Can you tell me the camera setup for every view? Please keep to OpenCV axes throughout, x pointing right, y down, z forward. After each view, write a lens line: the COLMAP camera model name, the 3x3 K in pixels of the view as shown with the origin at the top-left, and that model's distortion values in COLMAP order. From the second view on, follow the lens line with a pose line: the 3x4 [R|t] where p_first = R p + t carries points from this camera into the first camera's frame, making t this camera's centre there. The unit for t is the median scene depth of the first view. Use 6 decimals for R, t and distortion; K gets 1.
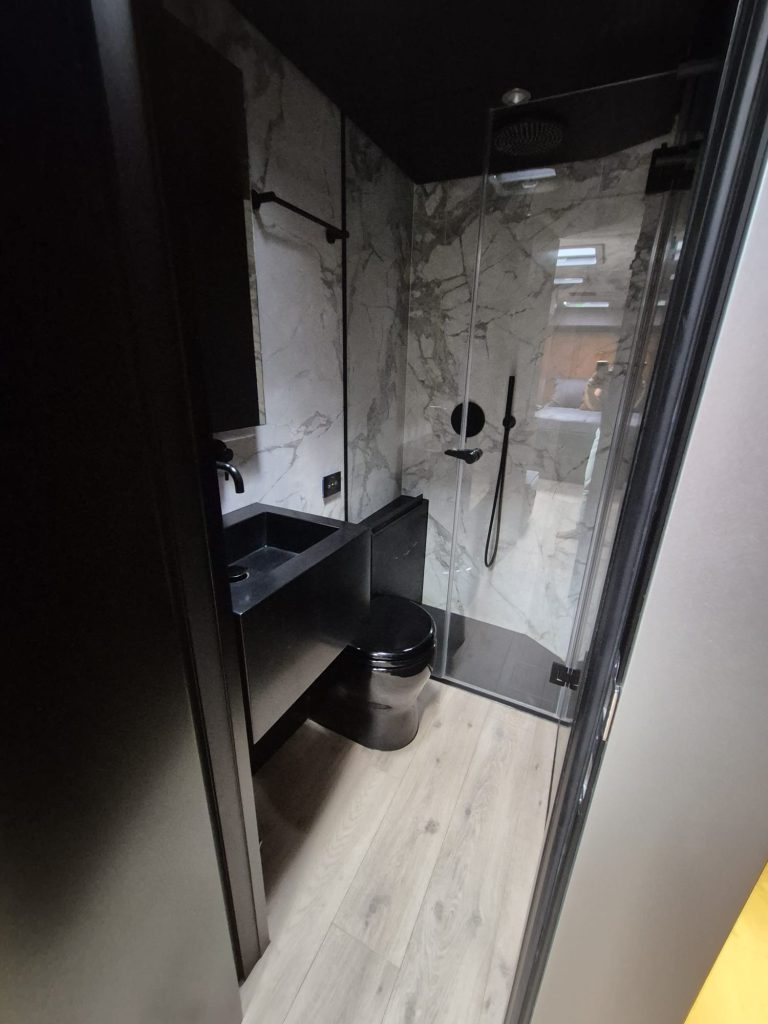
lens RADIAL K [[420.1, 0, 391.7], [0, 420.1, 506.2], [0, 0, 1]] dist [-0.000700, -0.000251]
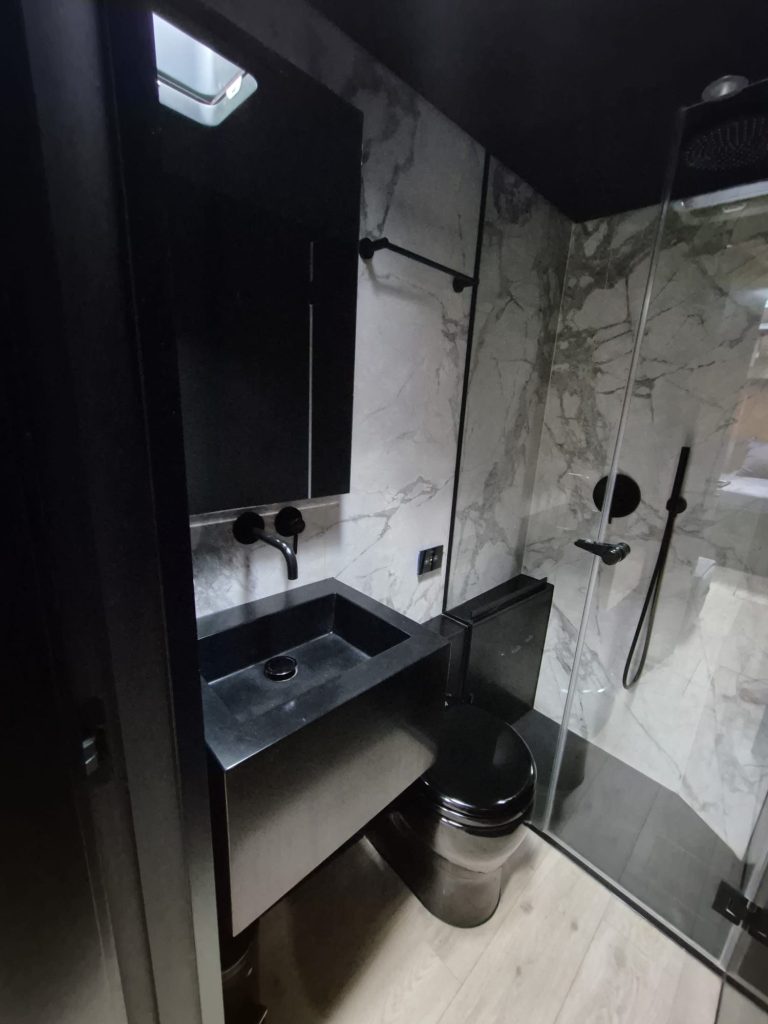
lens RADIAL K [[423.0, 0, 384.0], [0, 423.0, 512.0], [0, 0, 1]] dist [-0.001496, -0.000690]
pose [[0.940209, 0.106984, -0.323361, 0.034736], [-0.137401, 0.987846, -0.072679, -0.065295], [0.311655, 0.112763, 0.943481, 0.128557]]
